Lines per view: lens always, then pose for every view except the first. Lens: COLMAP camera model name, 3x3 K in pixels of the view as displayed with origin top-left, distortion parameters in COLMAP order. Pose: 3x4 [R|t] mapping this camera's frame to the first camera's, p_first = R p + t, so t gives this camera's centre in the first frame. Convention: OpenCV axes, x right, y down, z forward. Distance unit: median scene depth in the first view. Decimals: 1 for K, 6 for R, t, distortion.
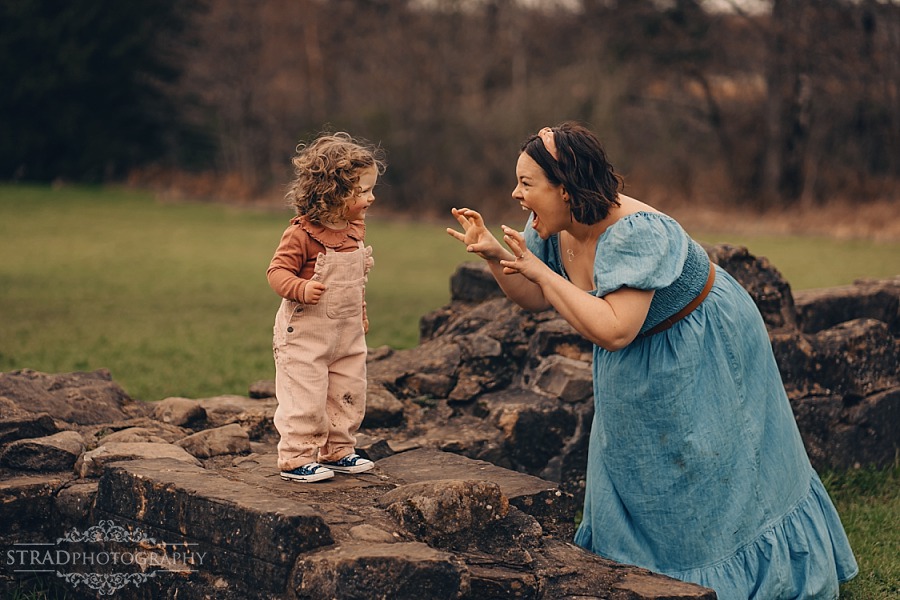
lens RADIAL K [[2236.4, 0, 450.4], [0, 2236.4, 299.6], [0, 0, 1]] dist [-0.065866, 0.000000]
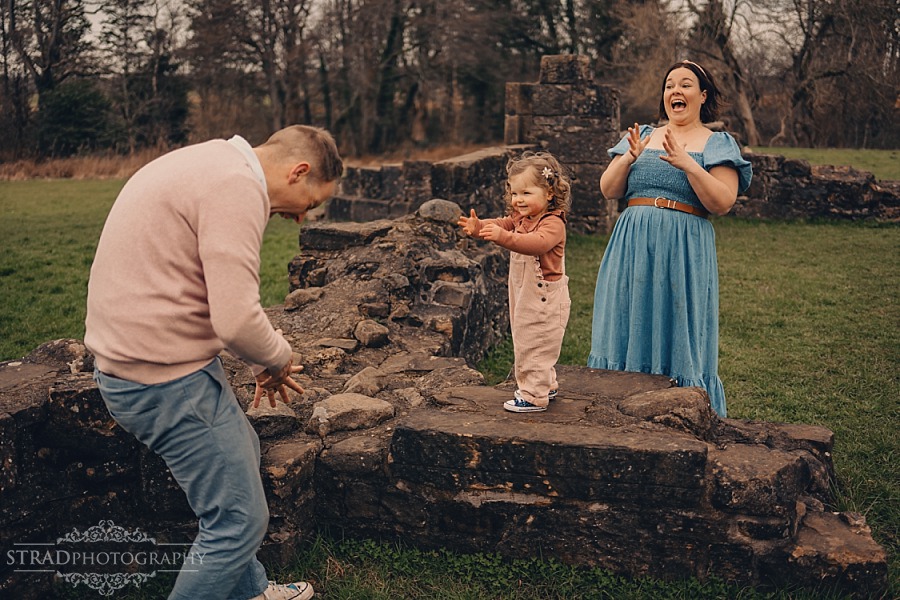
lens RADIAL K [[913.1, 0, 450.5], [0, 913.1, 299.5], [0, 0, 1]] dist [-0.055039, 0.000000]
pose [[0.782350, -0.145698, 0.605557, -0.360344], [0.074808, 0.987197, 0.140873, -0.055781], [-0.618330, -0.064912, 0.783234, 0.492635]]
